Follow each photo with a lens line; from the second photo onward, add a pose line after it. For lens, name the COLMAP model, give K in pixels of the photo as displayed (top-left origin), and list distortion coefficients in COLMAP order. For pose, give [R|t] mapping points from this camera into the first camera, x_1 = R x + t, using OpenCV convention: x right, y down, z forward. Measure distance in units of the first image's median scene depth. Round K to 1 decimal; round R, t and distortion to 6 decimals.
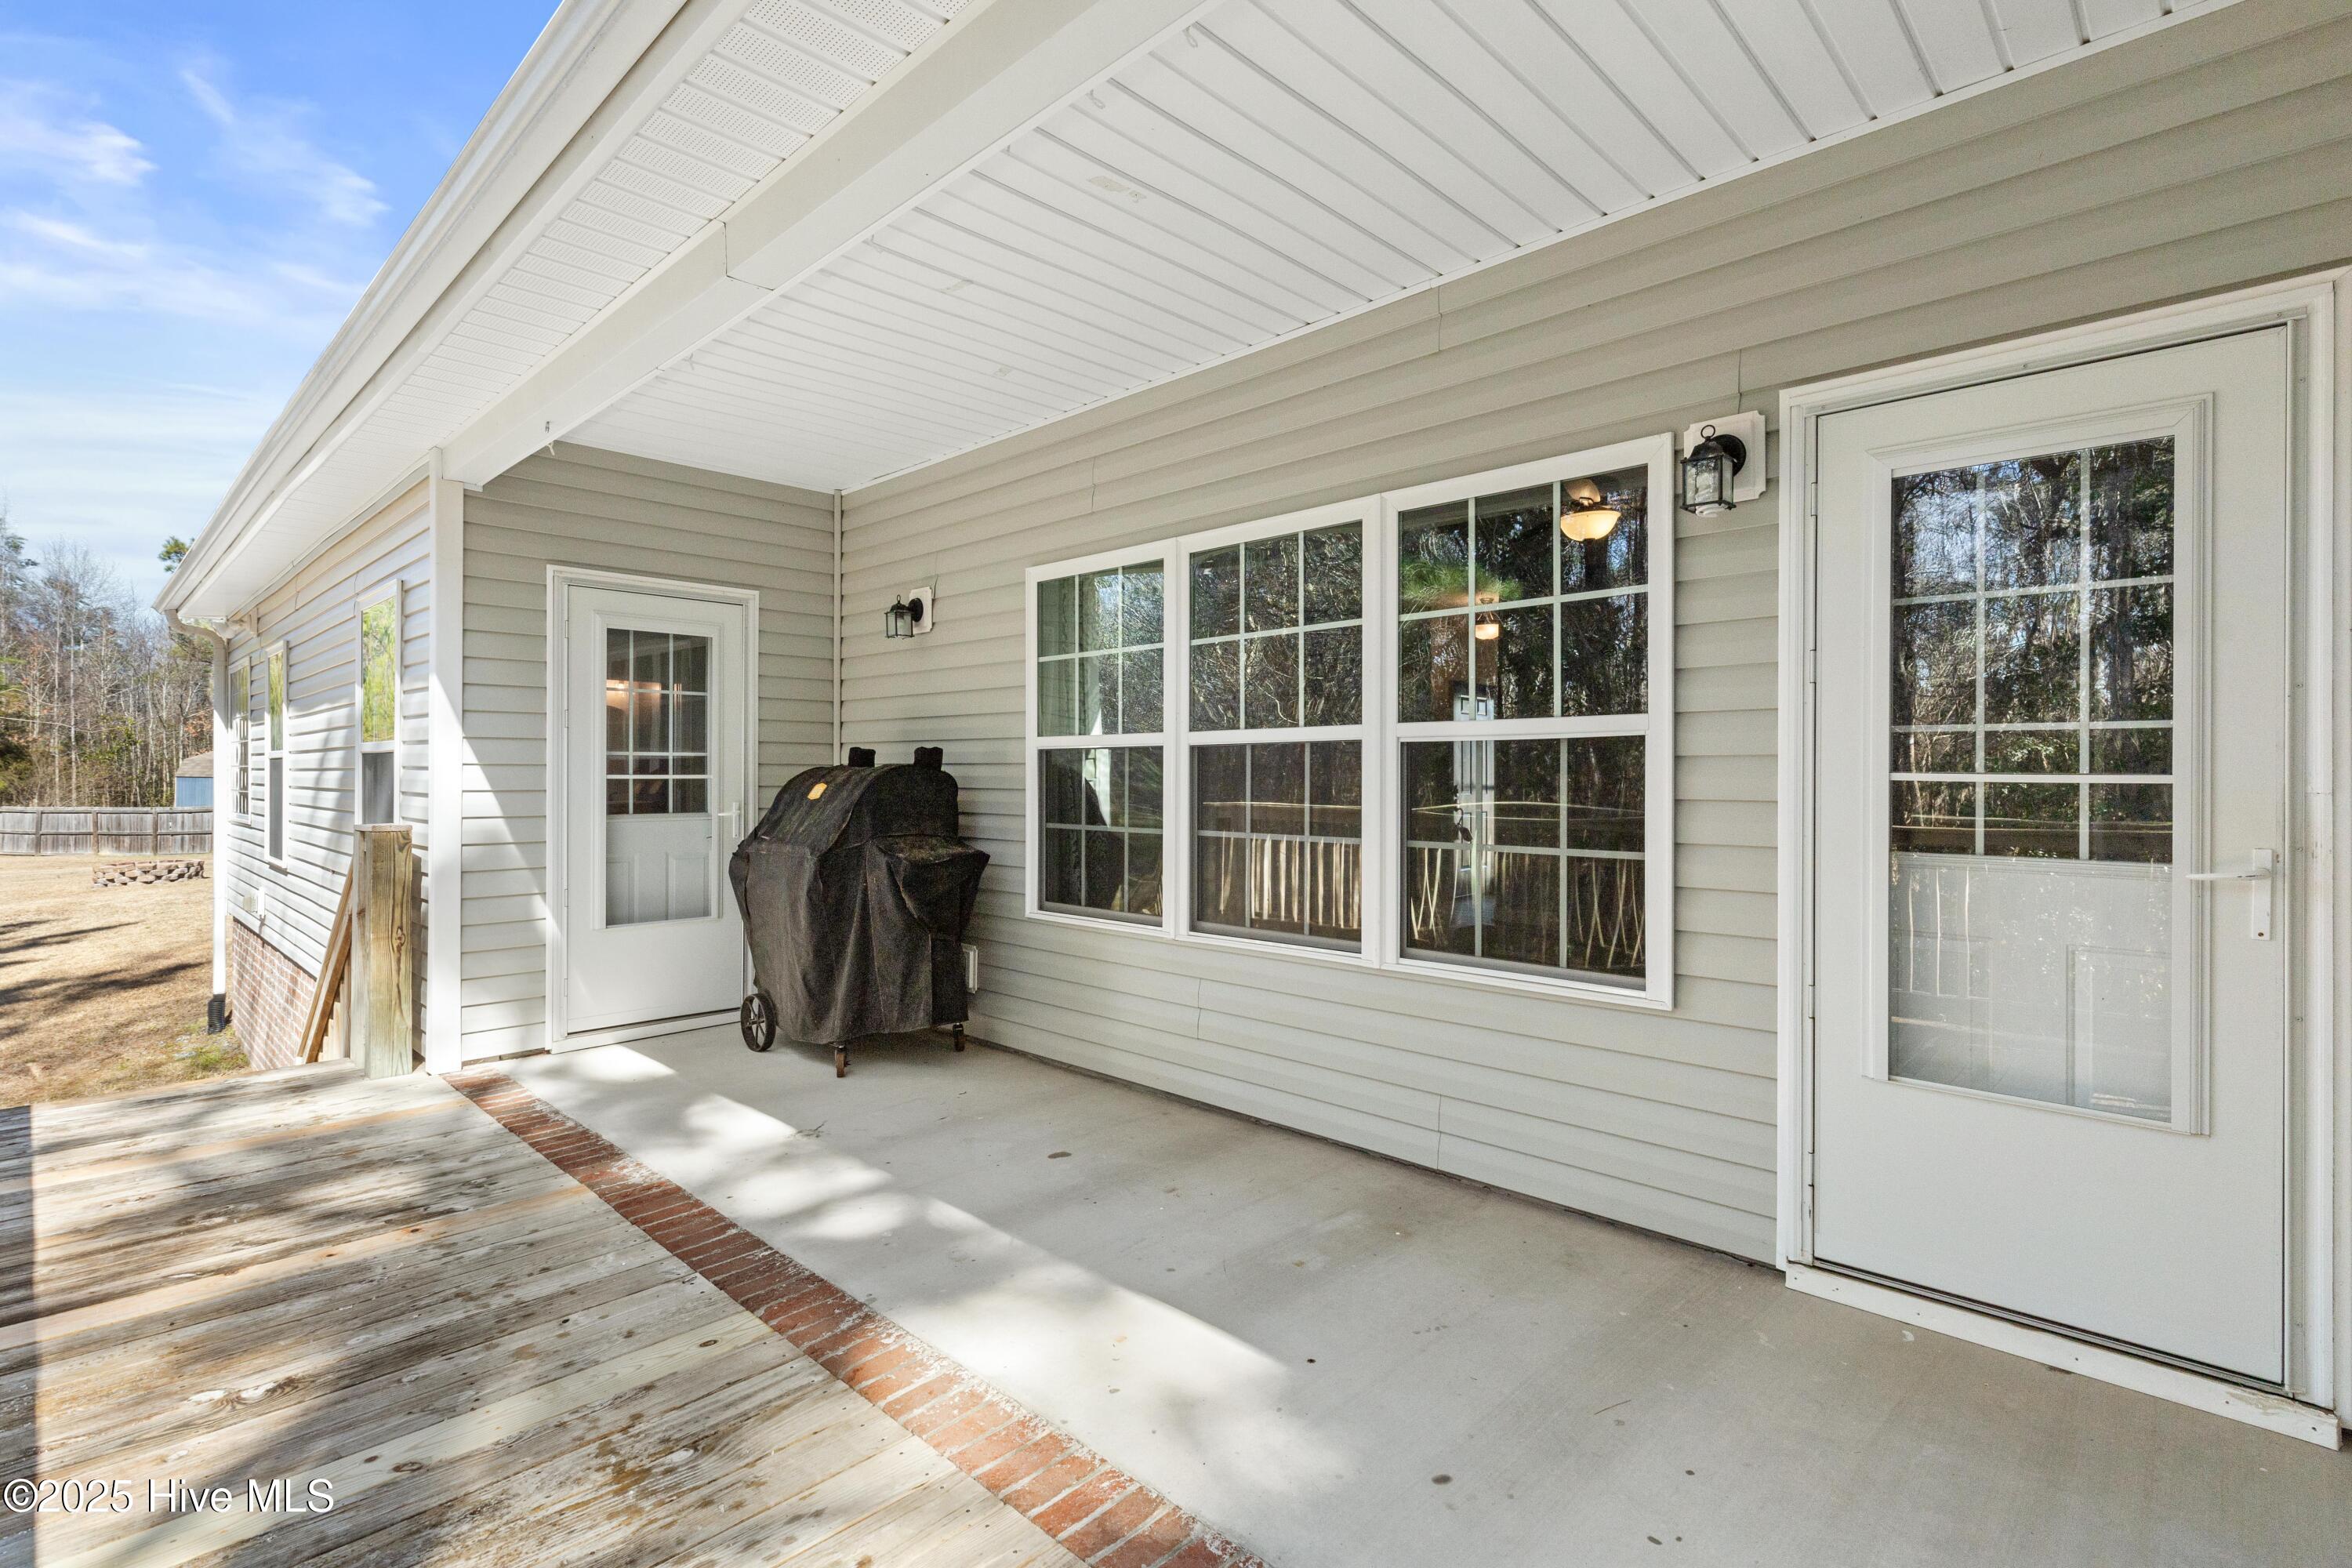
lens RADIAL K [[1086.0, 0, 1195.2], [0, 1086.0, 756.0], [0, 0, 1]] dist [0.001744, -0.000158]
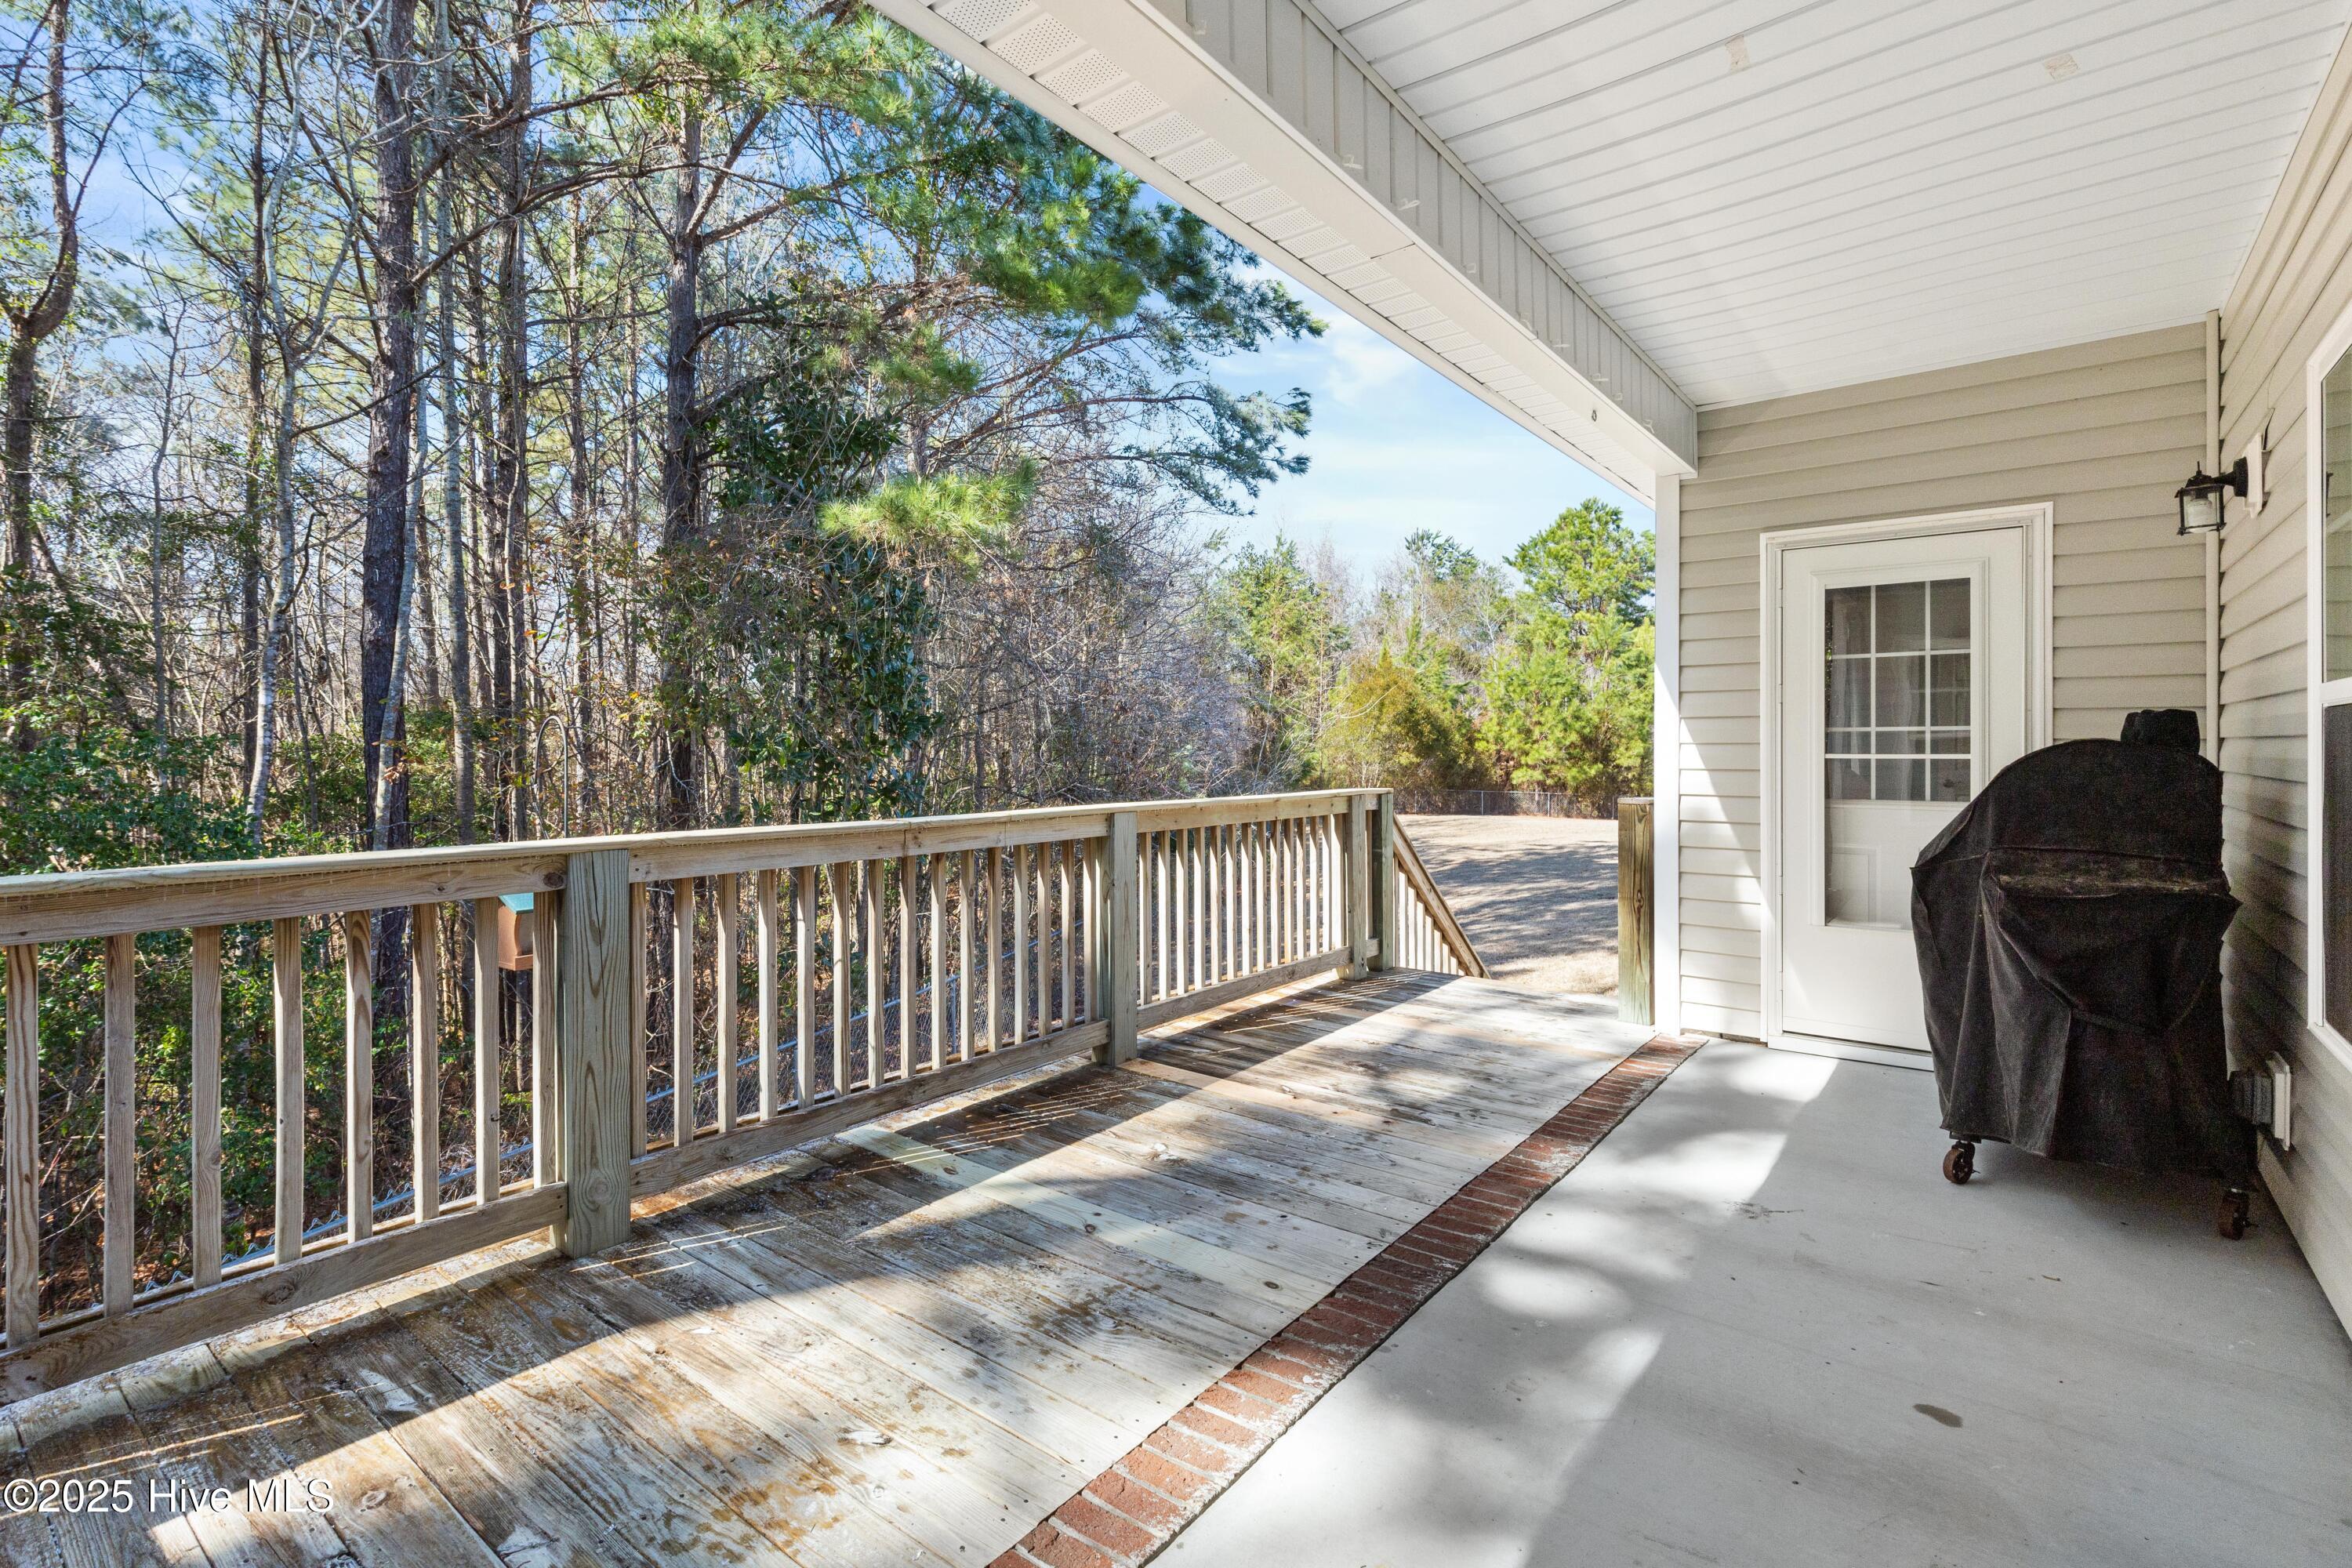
lens RADIAL K [[1086.0, 0, 1195.2], [0, 1086.0, 756.0], [0, 0, 1]] dist [0.001744, -0.000158]
pose [[0.103137, 0.005389, -0.994653, 0.440476], [0.015782, 0.999851, 0.007054, 0.006284], [0.994542, -0.016426, 0.103037, 0.594516]]
